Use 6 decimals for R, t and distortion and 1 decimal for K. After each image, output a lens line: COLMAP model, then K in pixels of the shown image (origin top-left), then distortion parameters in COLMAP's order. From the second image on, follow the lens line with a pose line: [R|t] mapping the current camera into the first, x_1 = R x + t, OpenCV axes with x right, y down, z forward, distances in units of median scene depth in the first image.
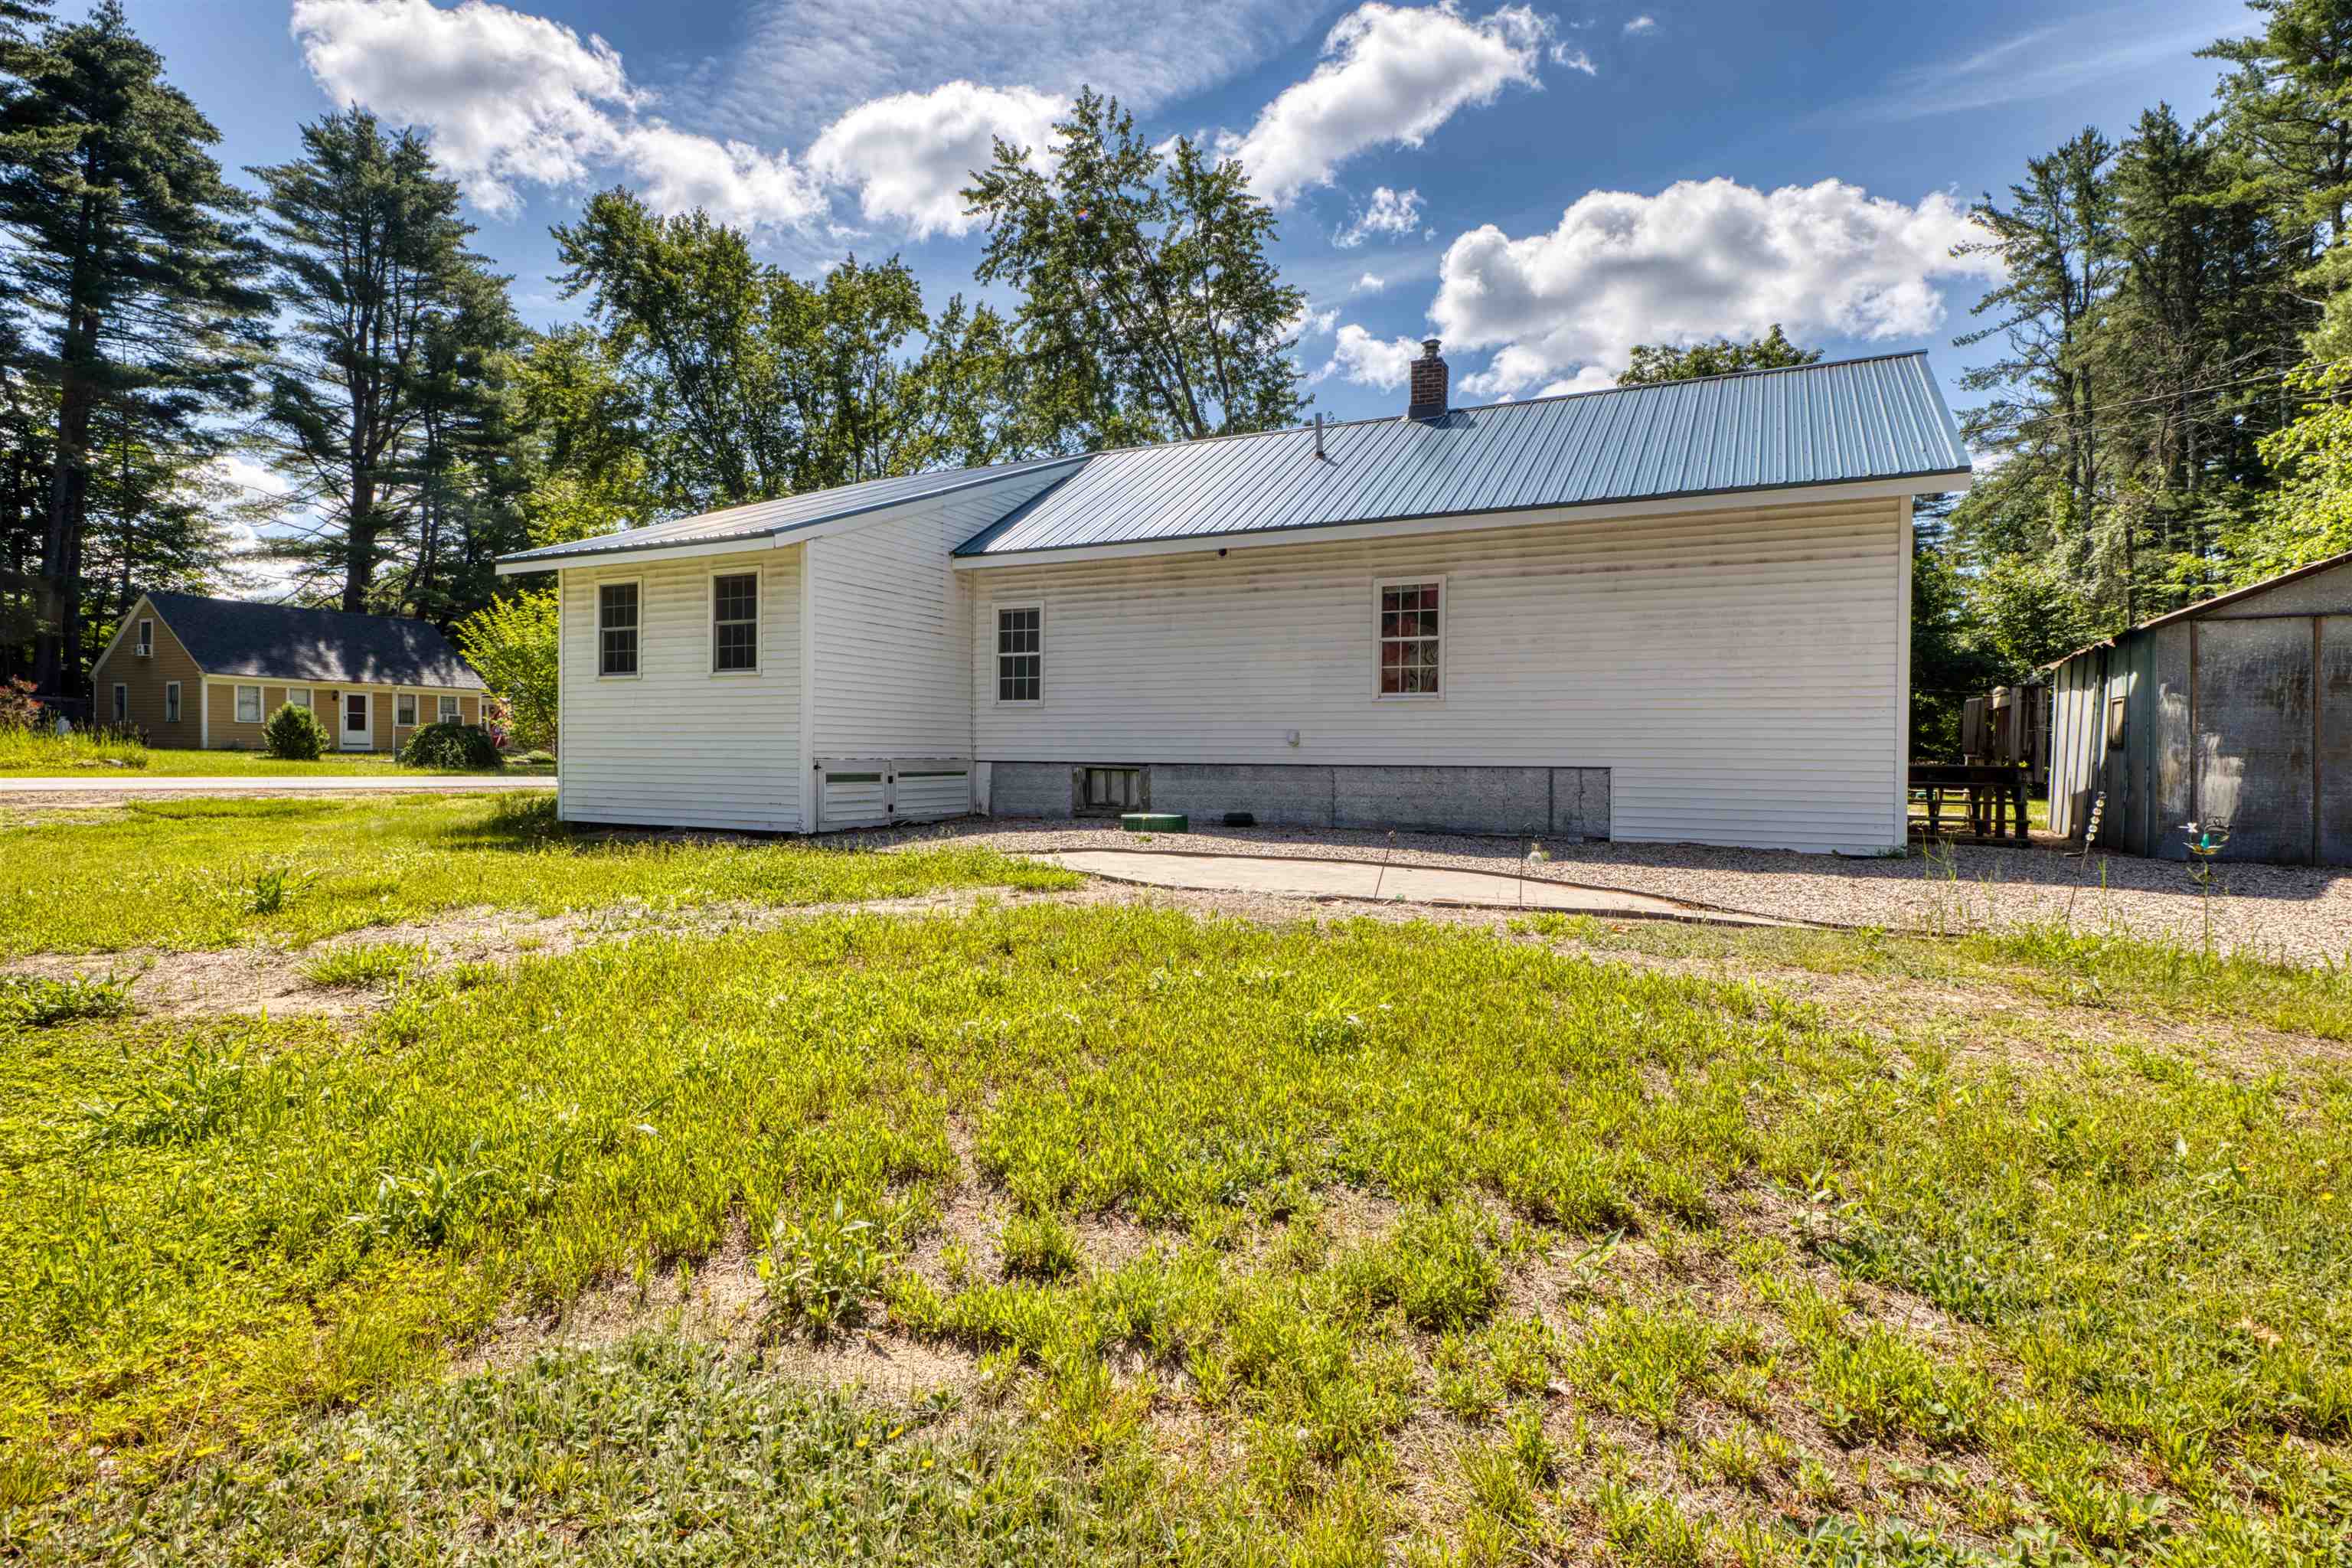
lens RADIAL K [[1184.7, 0, 1179.2], [0, 1184.7, 782.9], [0, 0, 1]] dist [0.003013, 0.000761]
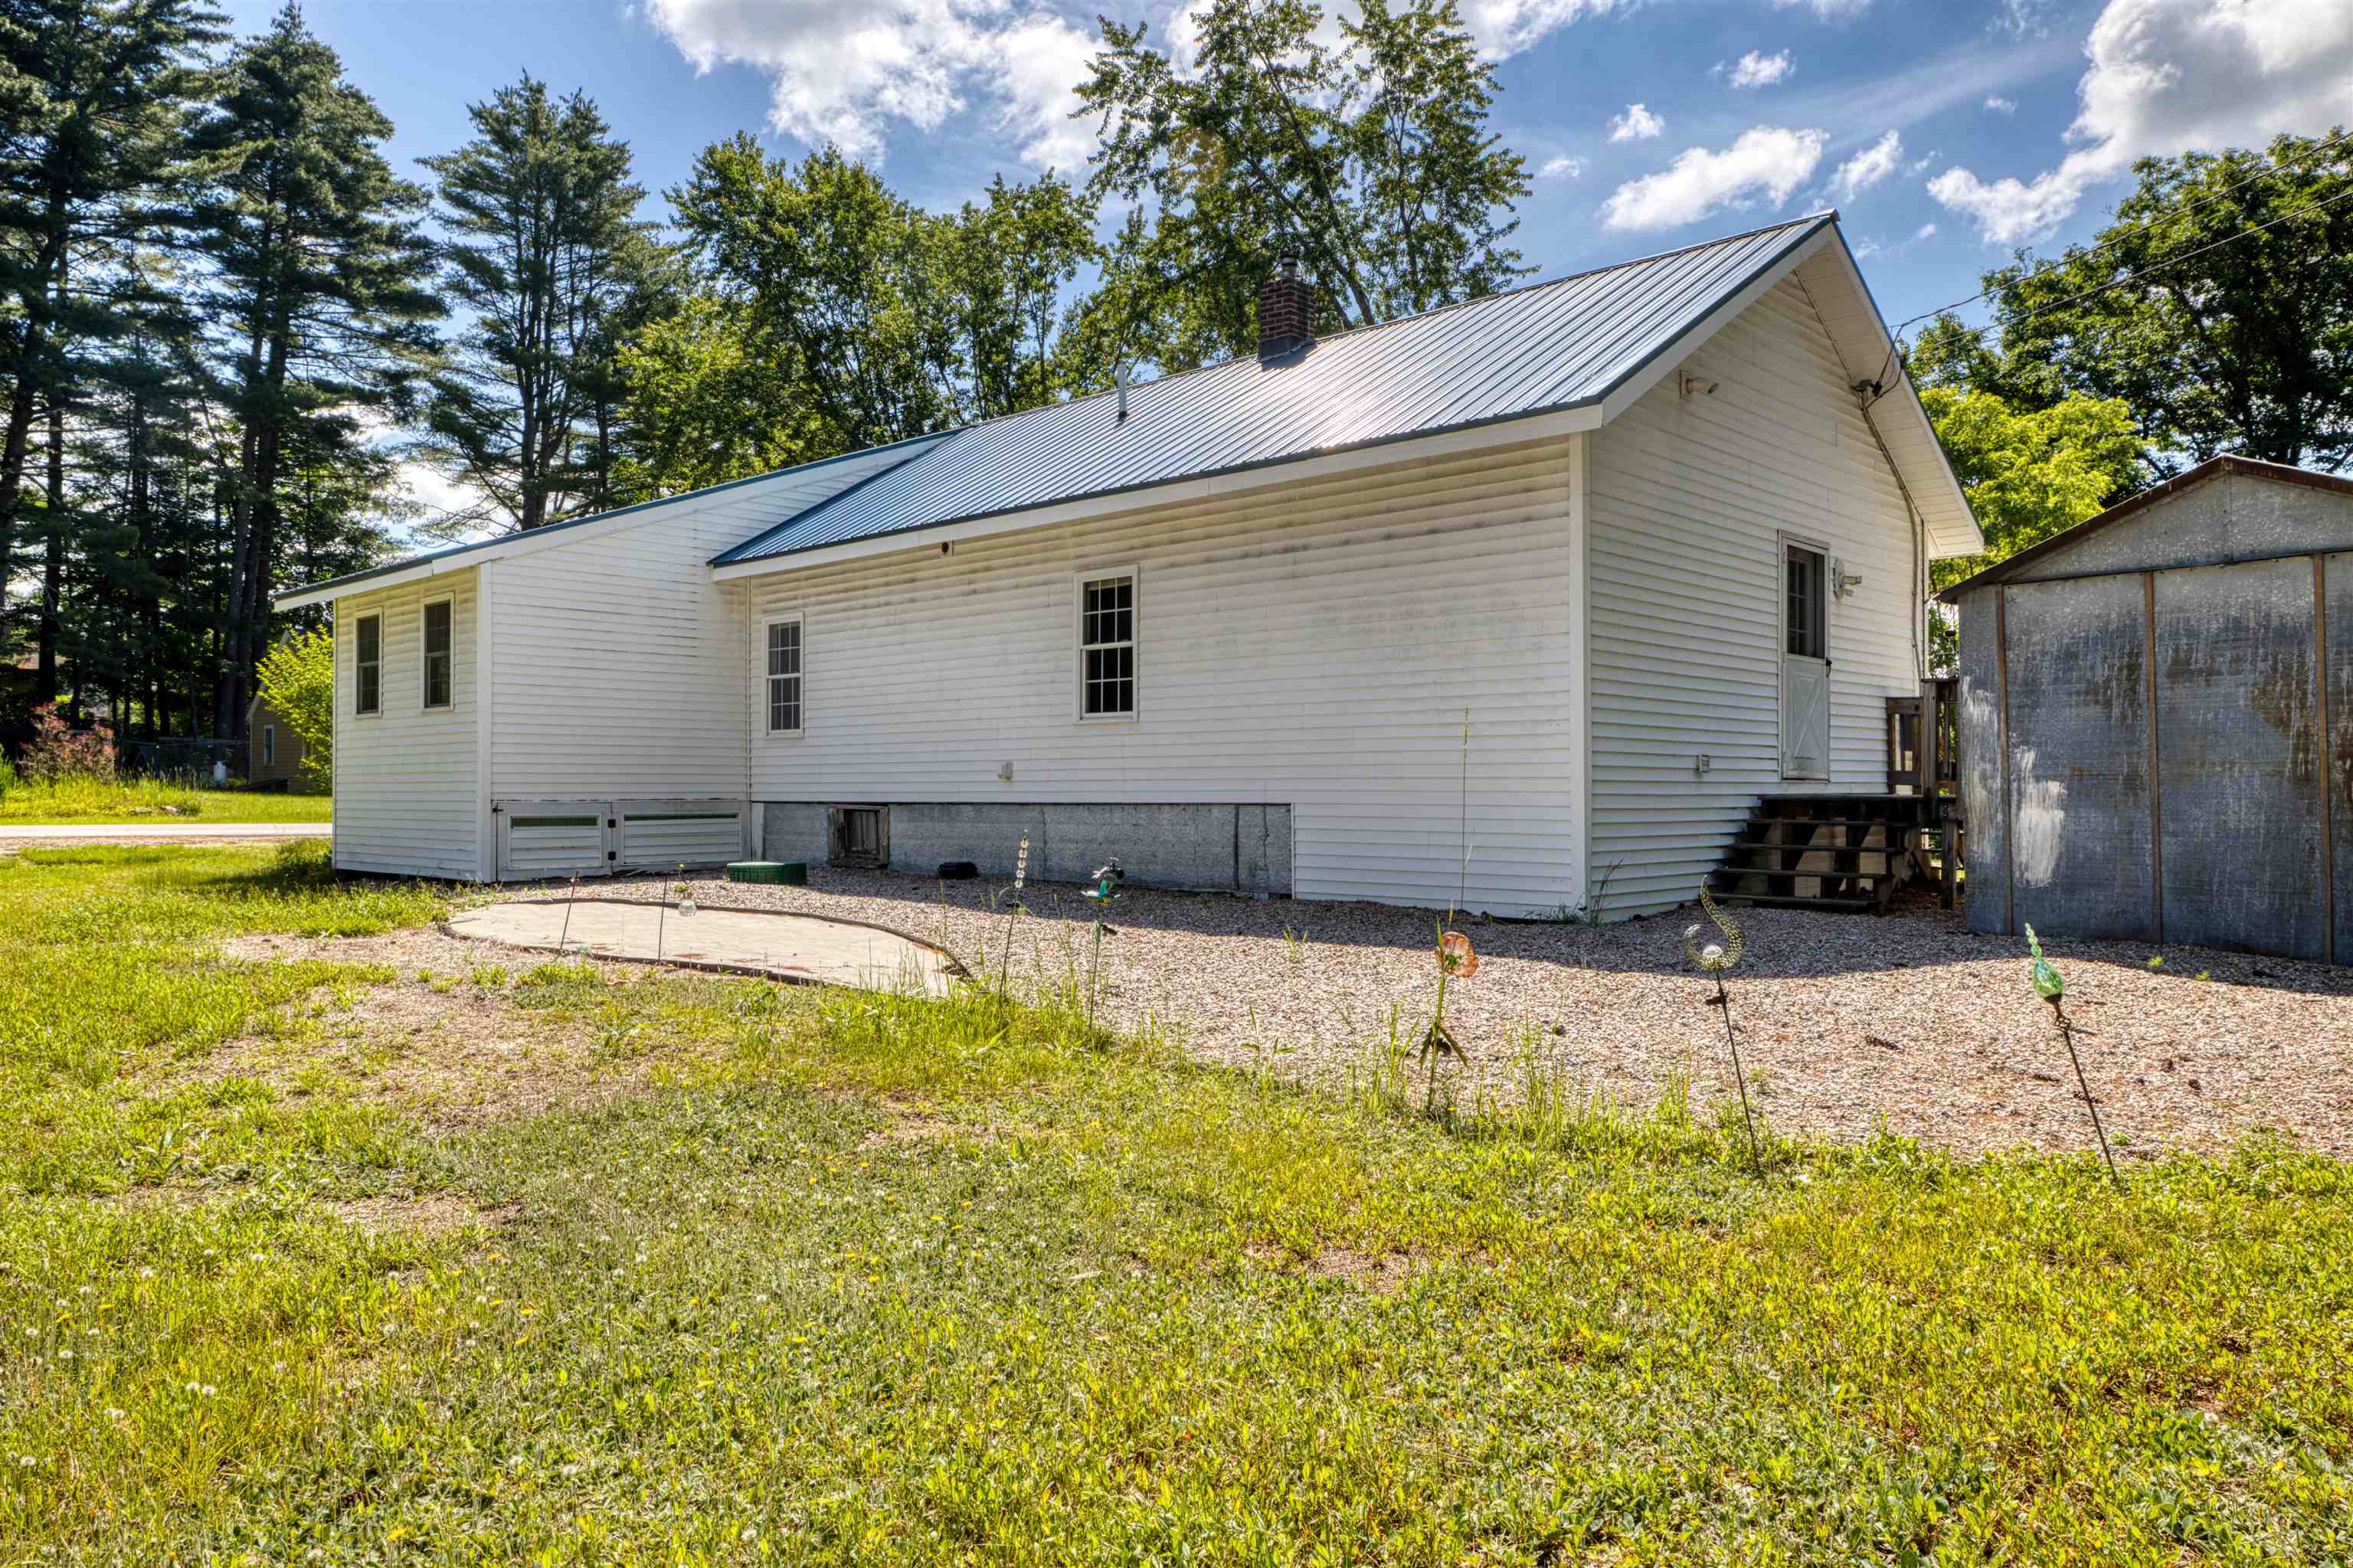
lens RADIAL K [[1615.0, 0, 1173.3], [0, 1615.0, 784.2], [0, 0, 1]] dist [0.007943, -0.002855]
pose [[0.955133, -0.011667, -0.295948, 0.145674], [0.003615, 0.999609, -0.027740, 0.000832], [0.296156, 0.025425, 0.954801, -0.008259]]
